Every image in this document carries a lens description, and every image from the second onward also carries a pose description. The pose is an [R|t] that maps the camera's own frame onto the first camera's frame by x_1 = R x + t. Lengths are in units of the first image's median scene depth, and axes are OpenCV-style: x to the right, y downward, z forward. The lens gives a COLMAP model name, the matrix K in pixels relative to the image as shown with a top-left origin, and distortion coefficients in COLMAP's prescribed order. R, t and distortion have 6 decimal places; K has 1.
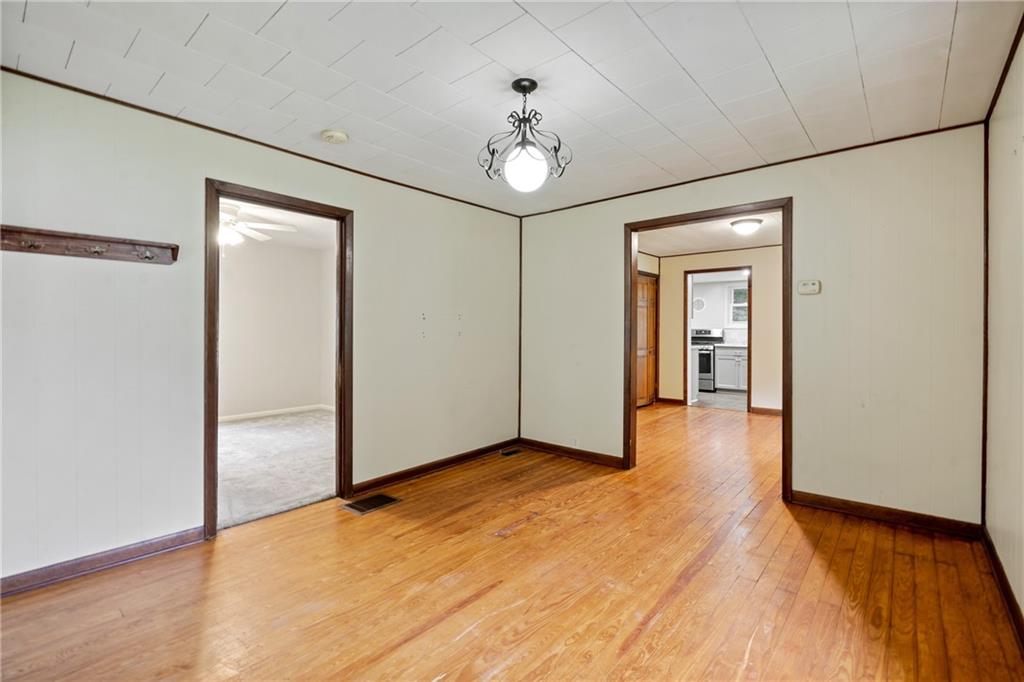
lens RADIAL K [[461.0, 0, 499.5], [0, 461.0, 327.6], [0, 0, 1]] dist [-0.002257, 0.000173]
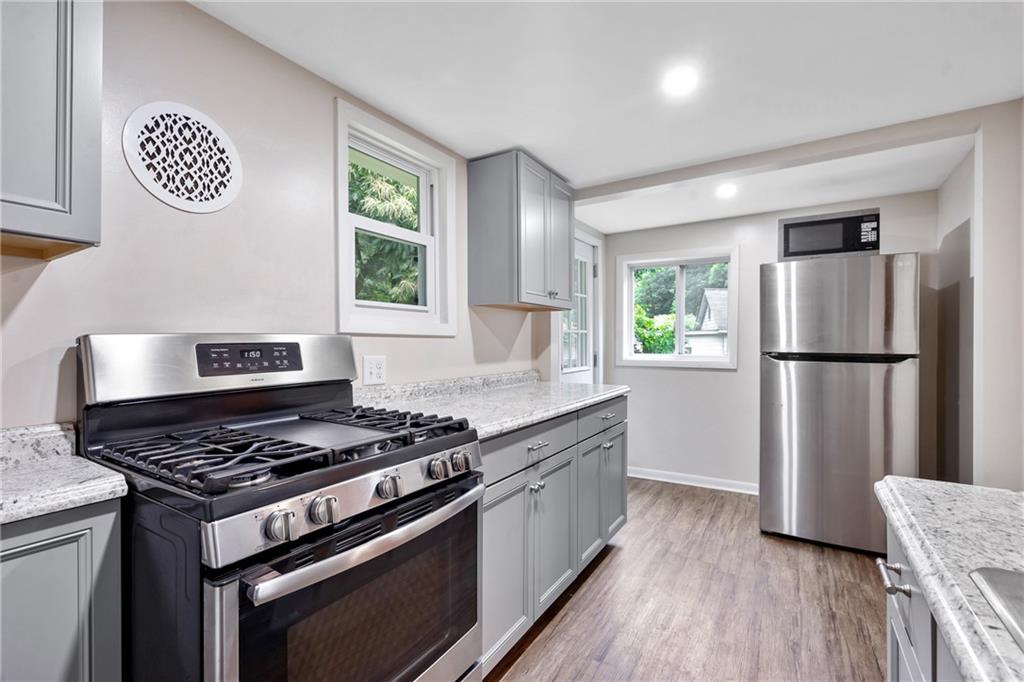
lens RADIAL K [[461.0, 0, 511.2], [0, 461.0, 343.7], [0, 0, 1]] dist [-0.002257, 0.000173]
pose [[-0.154173, -0.010864, 0.987984, 0.303262], [-0.005841, 0.999932, 0.010084, 0.004434], [-0.988027, -0.004216, -0.154226, 1.003906]]
